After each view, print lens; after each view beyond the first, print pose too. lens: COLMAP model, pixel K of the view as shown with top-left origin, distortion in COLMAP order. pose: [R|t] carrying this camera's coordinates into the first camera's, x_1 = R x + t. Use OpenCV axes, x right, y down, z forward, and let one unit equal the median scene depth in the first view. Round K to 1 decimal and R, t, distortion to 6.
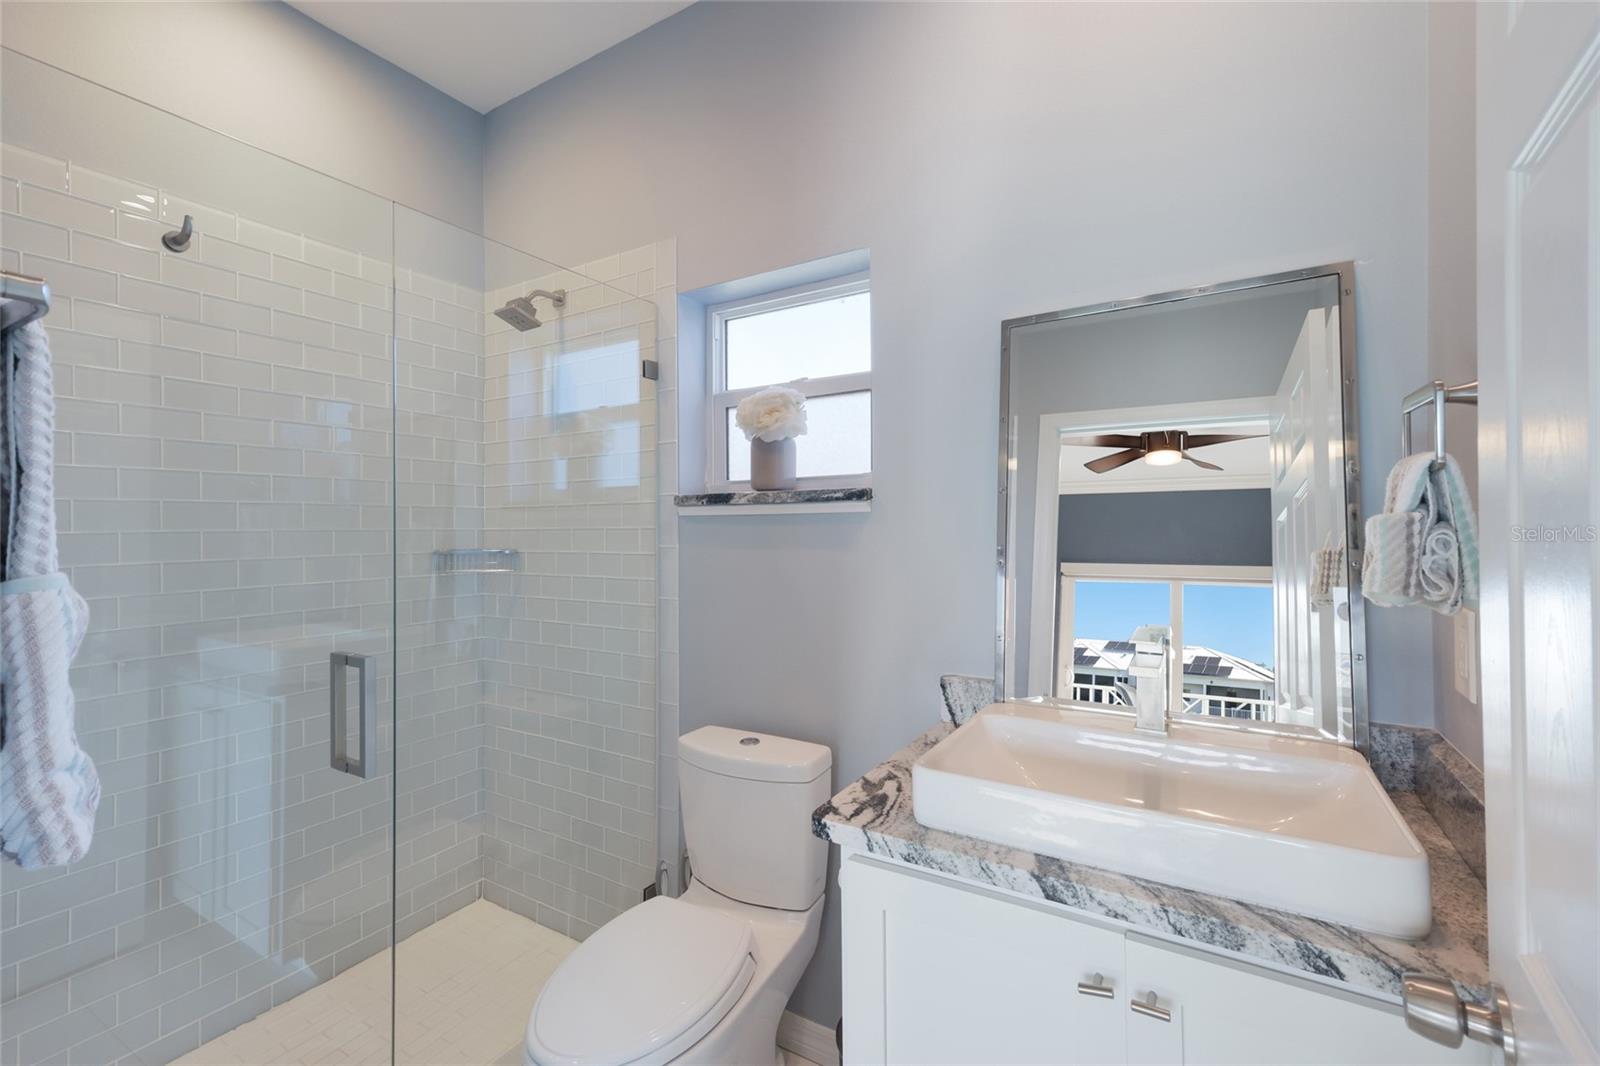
lens RADIAL K [[698.7, 0, 798.0], [0, 698.7, 530.2], [0, 0, 1]] dist [0.000195, 0.000002]
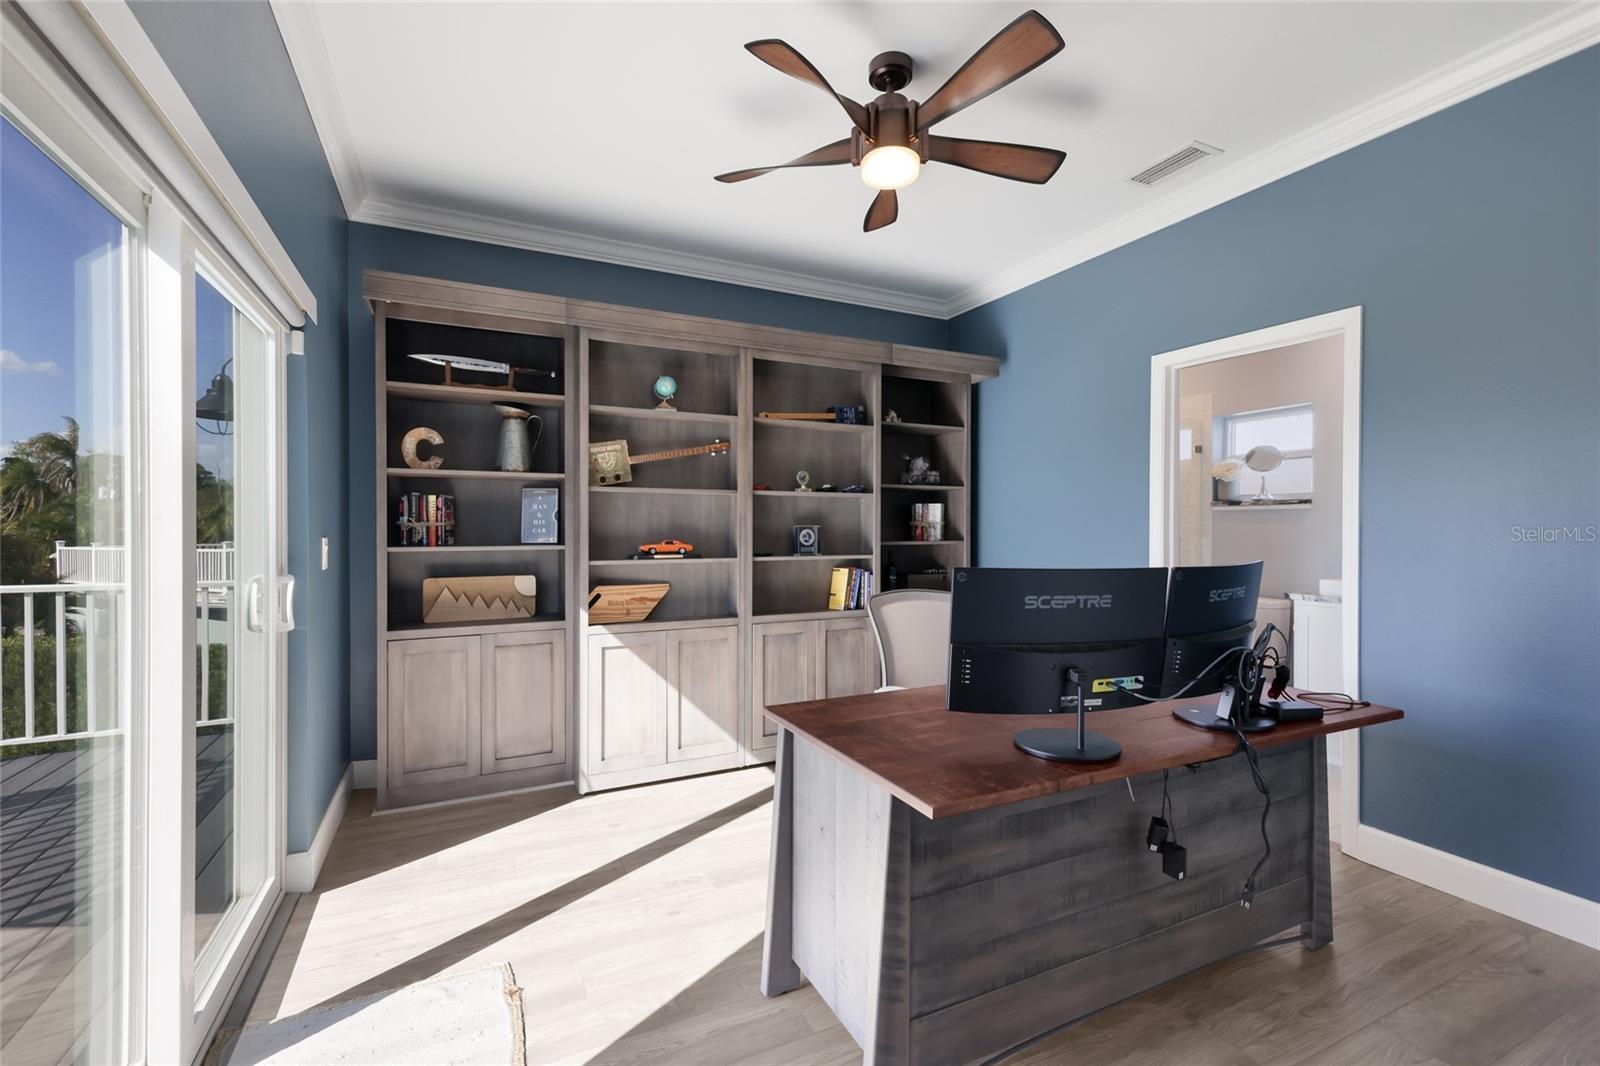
lens RADIAL K [[698.7, 0, 800.1], [0, 698.7, 532.3], [0, 0, 1]] dist [0.000195, 0.000002]
pose [[0.842702, 0.002332, -0.538376, -0.080740], [0.004199, 0.999932, 0.010904, 0.022416], [0.538365, -0.011449, 0.842634, -1.866516]]
